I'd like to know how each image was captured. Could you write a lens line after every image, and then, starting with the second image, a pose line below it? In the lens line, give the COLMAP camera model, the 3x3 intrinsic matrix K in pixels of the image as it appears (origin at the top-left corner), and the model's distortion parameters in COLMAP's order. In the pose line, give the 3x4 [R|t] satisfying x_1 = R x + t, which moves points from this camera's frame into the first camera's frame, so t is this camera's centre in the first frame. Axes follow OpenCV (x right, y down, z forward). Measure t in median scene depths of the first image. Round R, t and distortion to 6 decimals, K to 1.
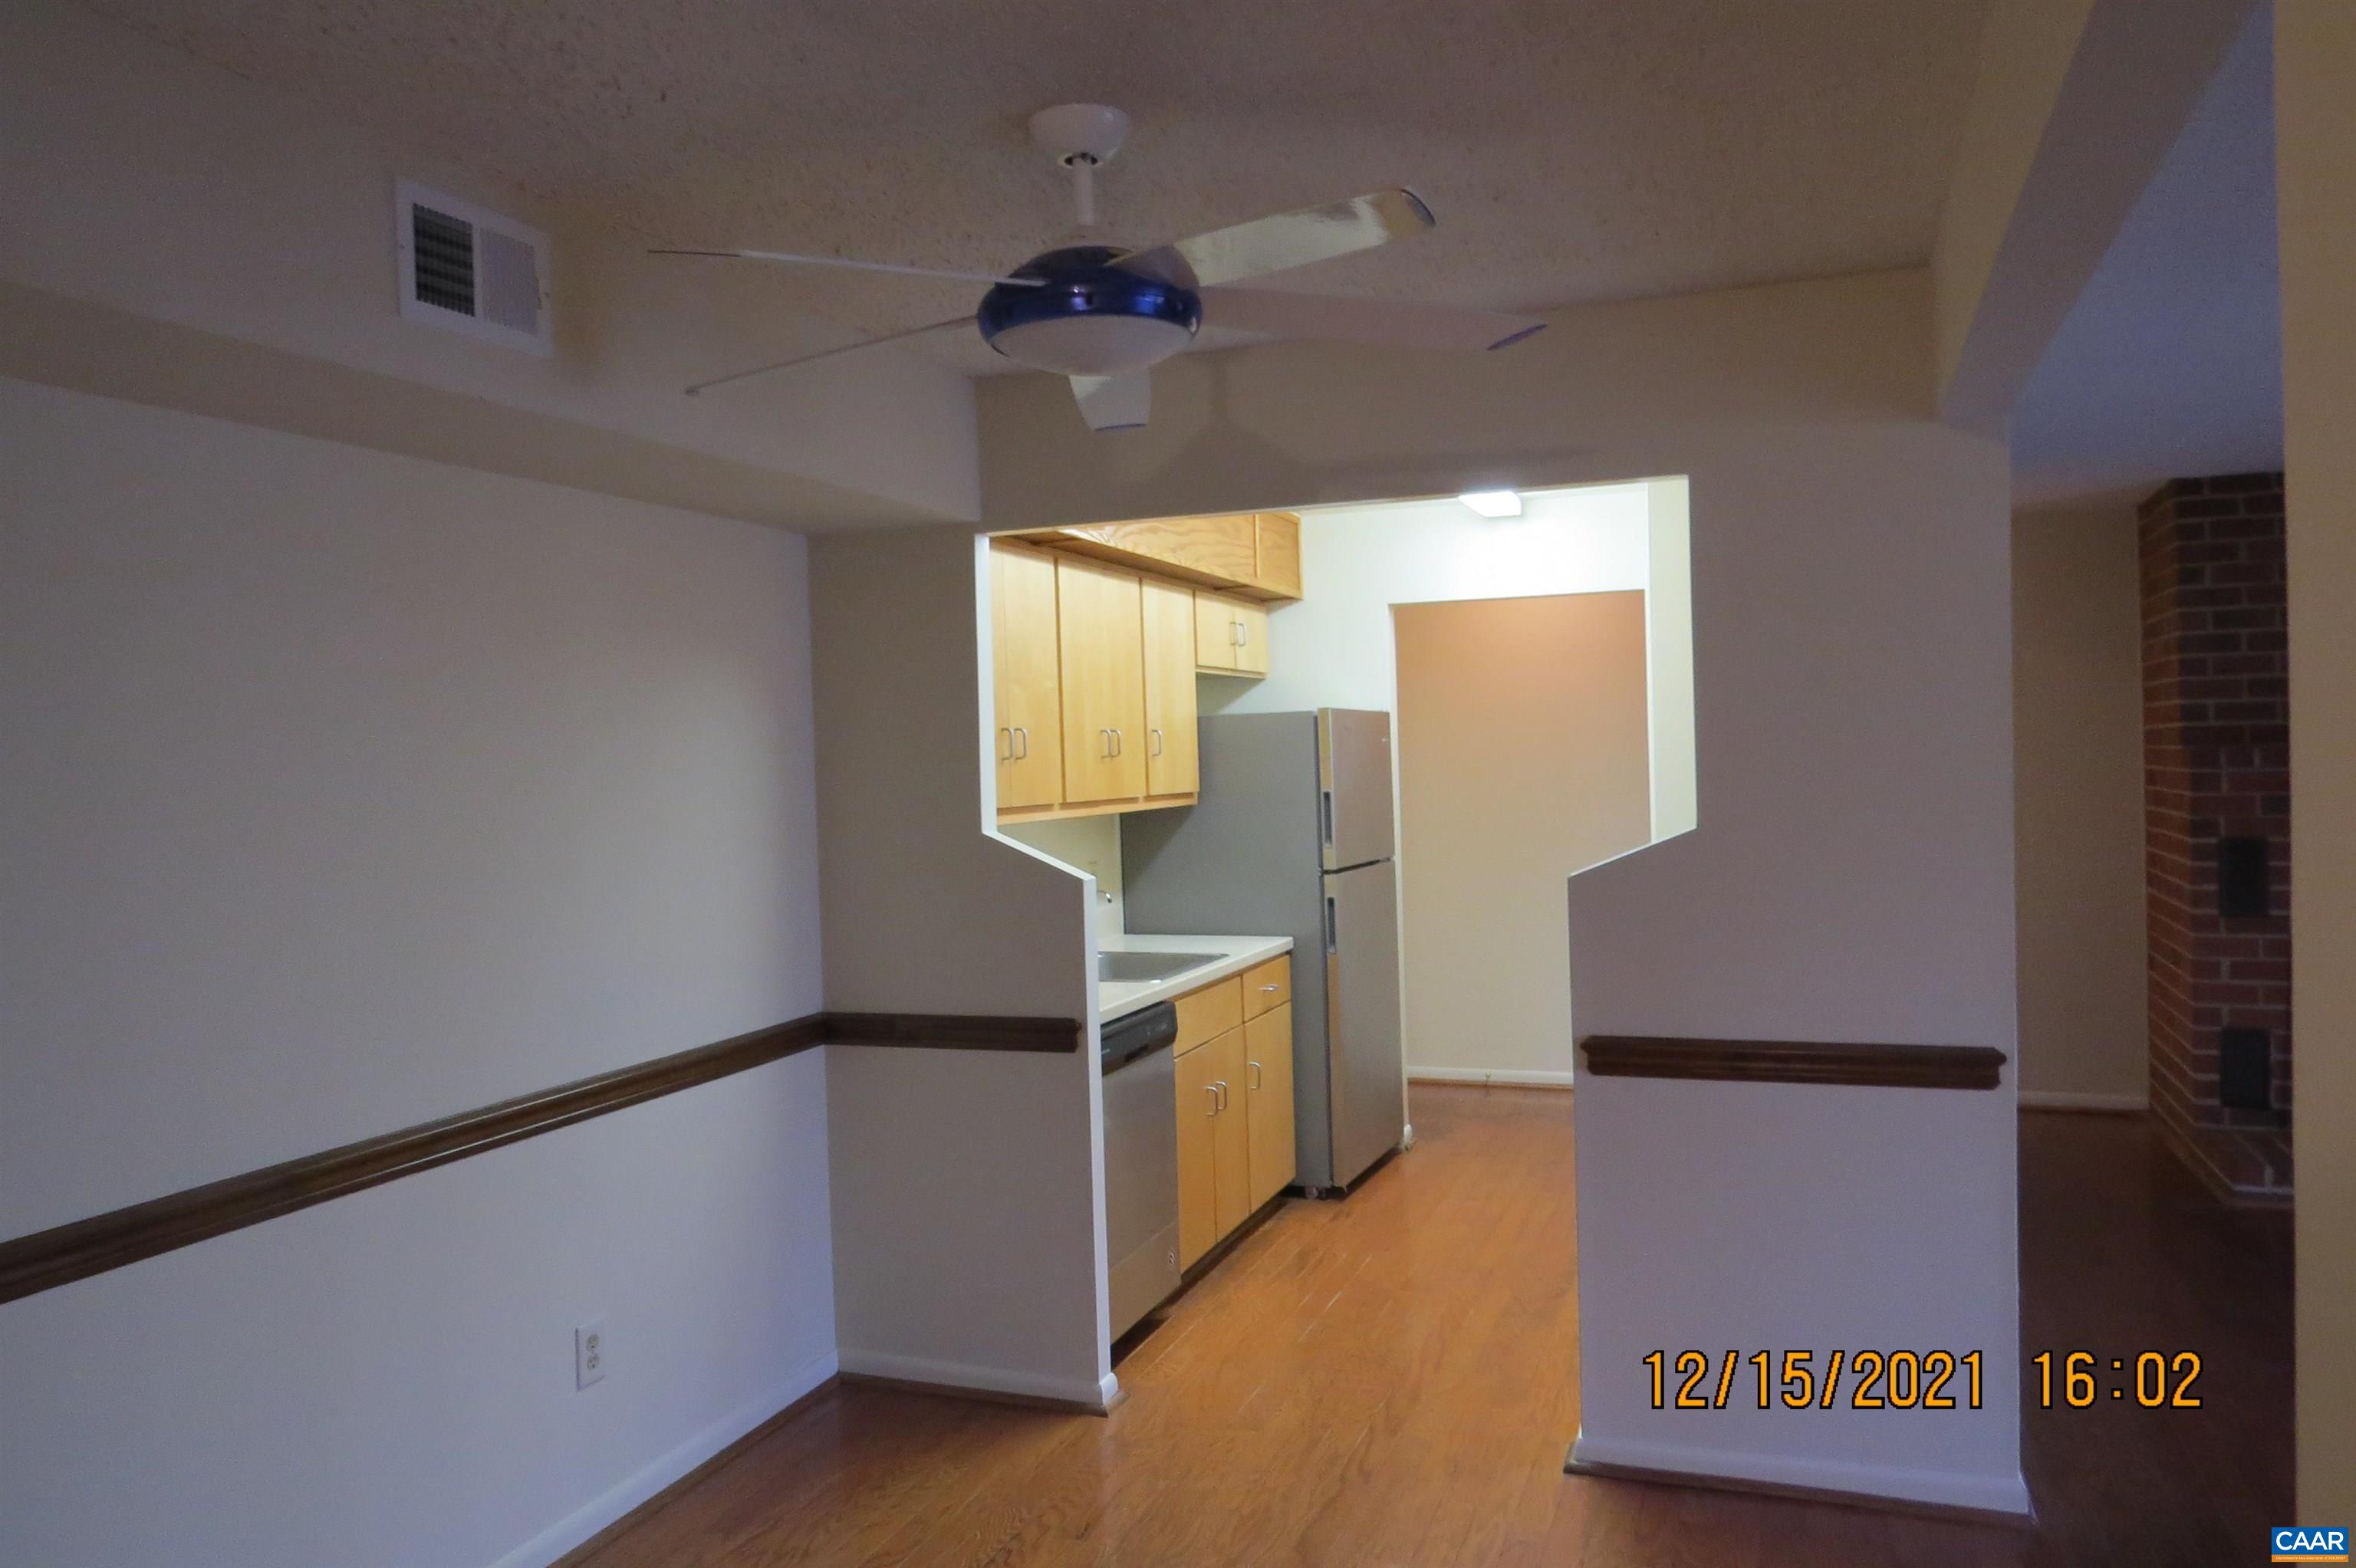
lens RADIAL K [[1736.3, 0, 1178.0], [0, 1736.3, 784.0], [0, 0, 1]] dist [-0.004174, -0.005965]
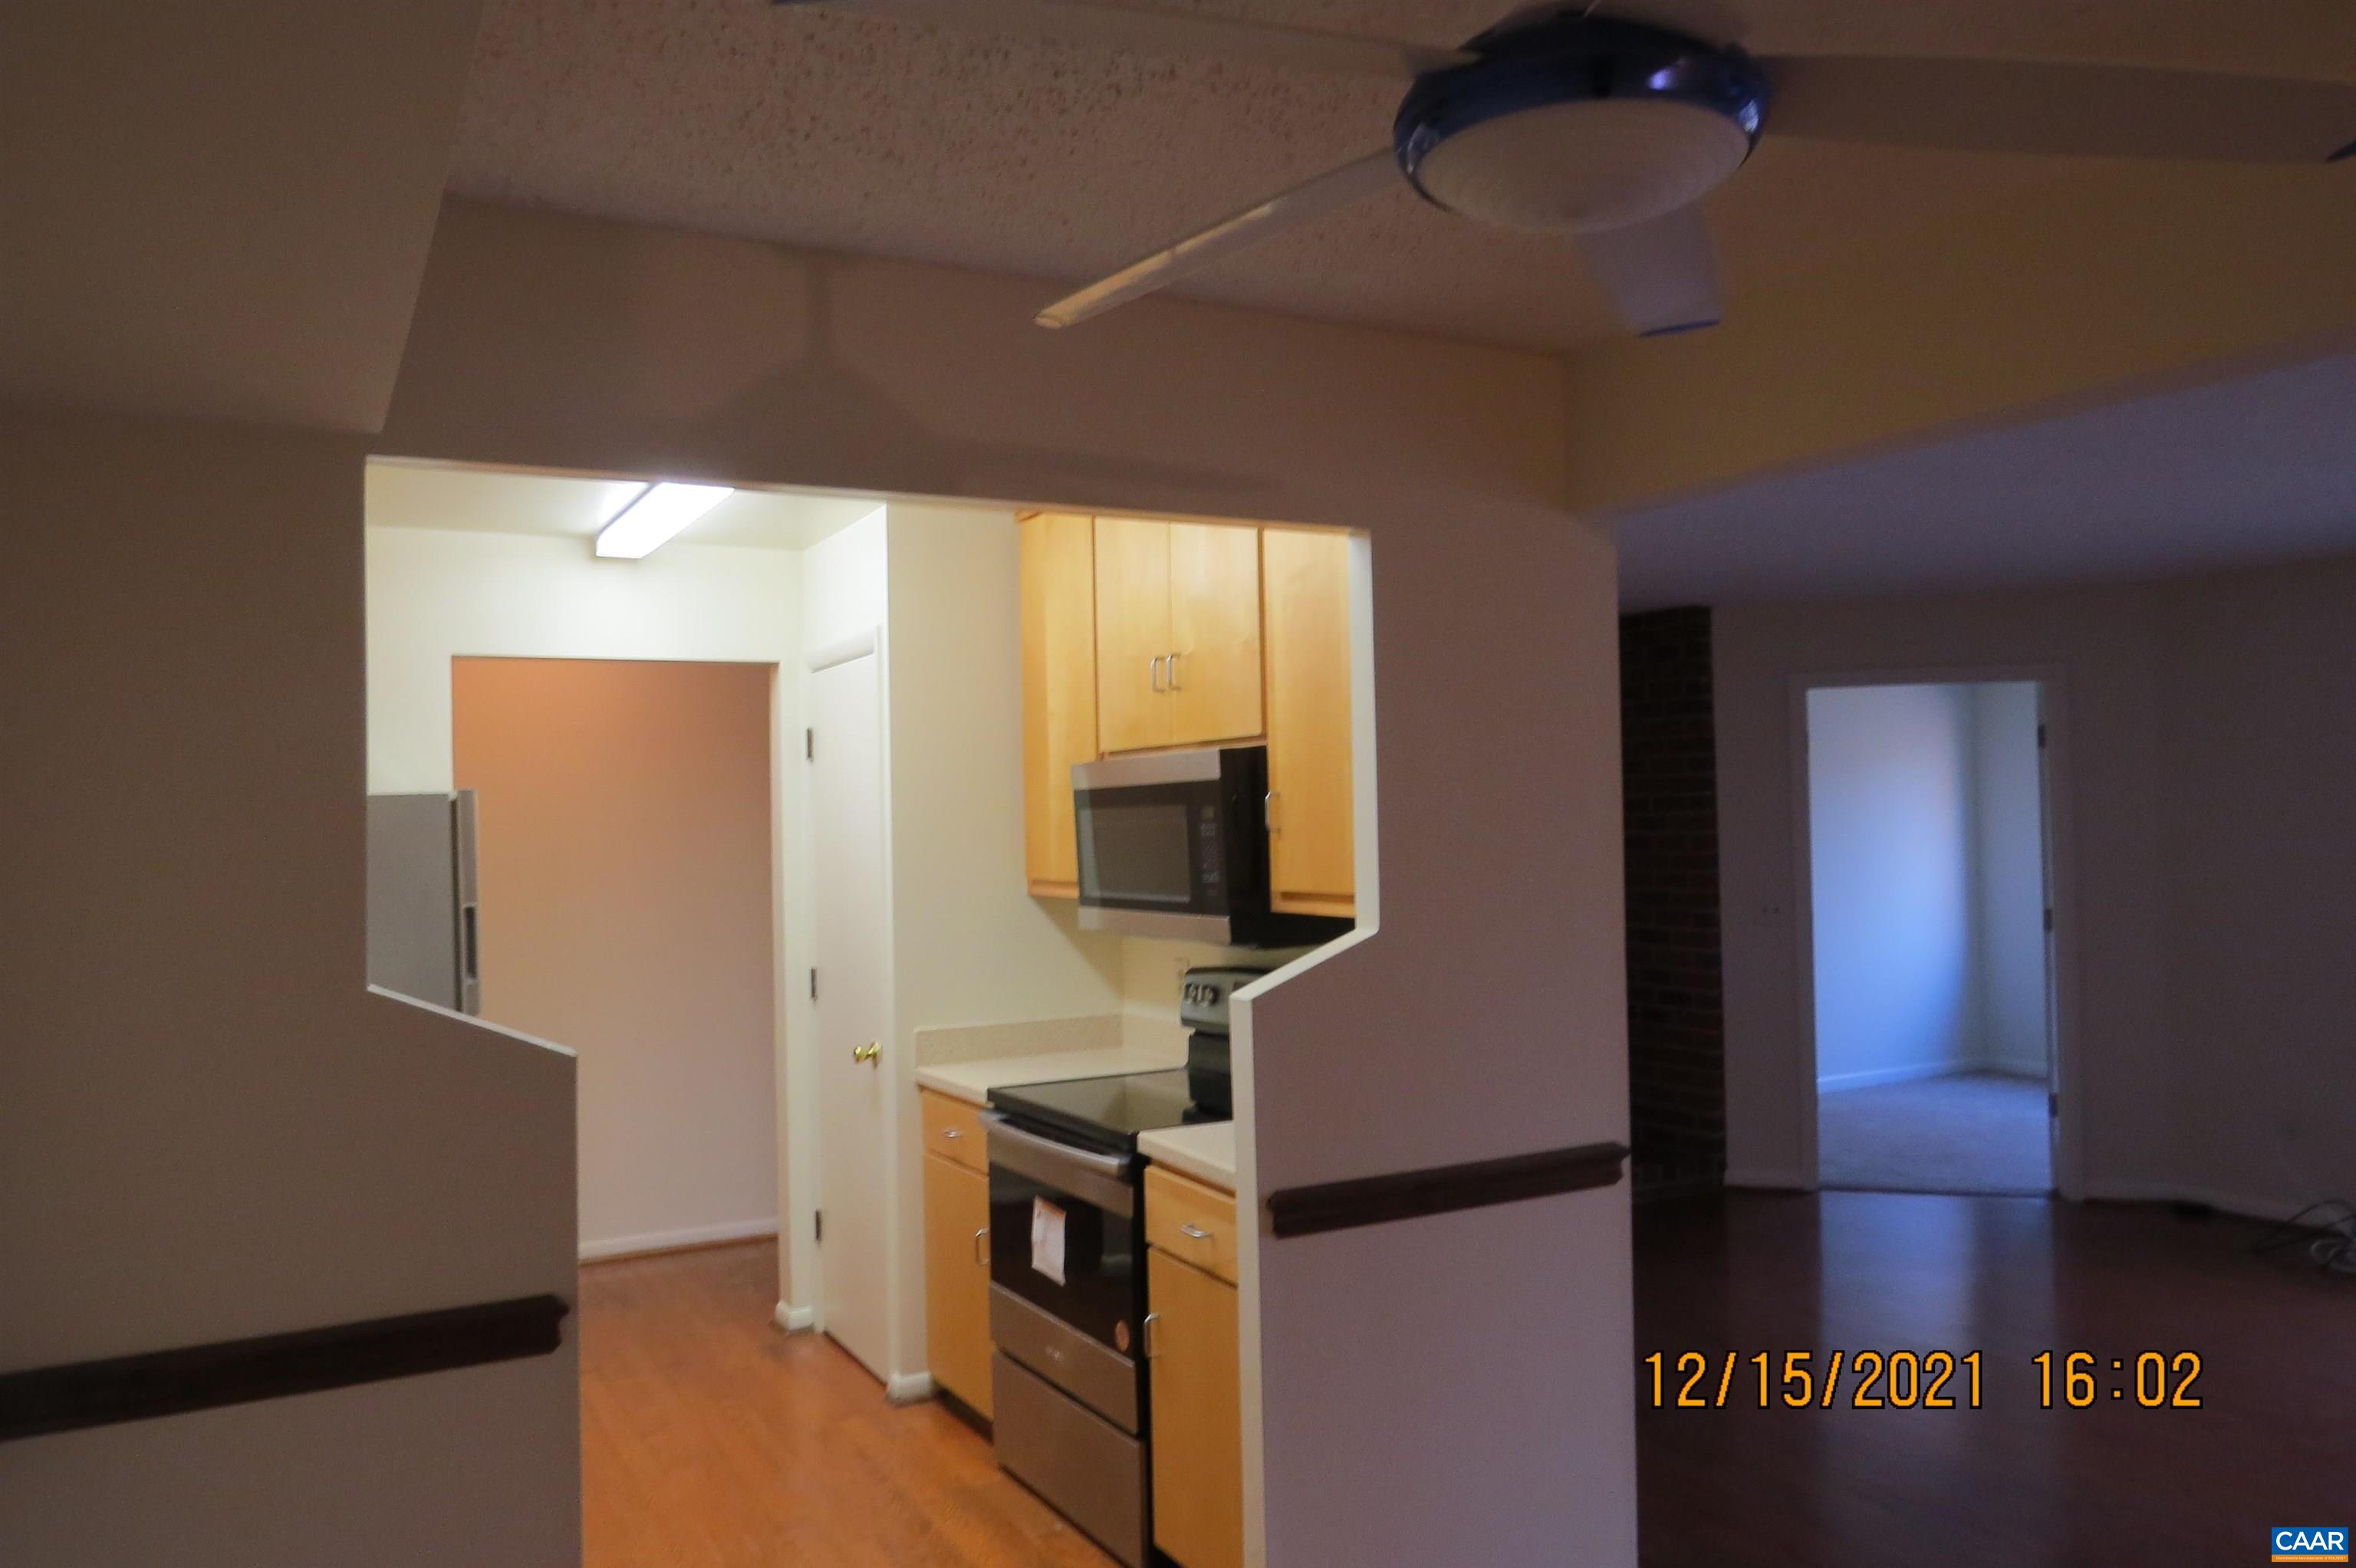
lens RADIAL K [[1736.3, 0, 1178.0], [0, 1736.3, 784.0], [0, 0, 1]] dist [-0.004174, -0.005965]
pose [[0.645057, 0.027958, 0.763623, -0.252438], [0.019089, 0.998429, -0.052680, -0.003075], [-0.763896, 0.048559, 0.643510, 0.295639]]
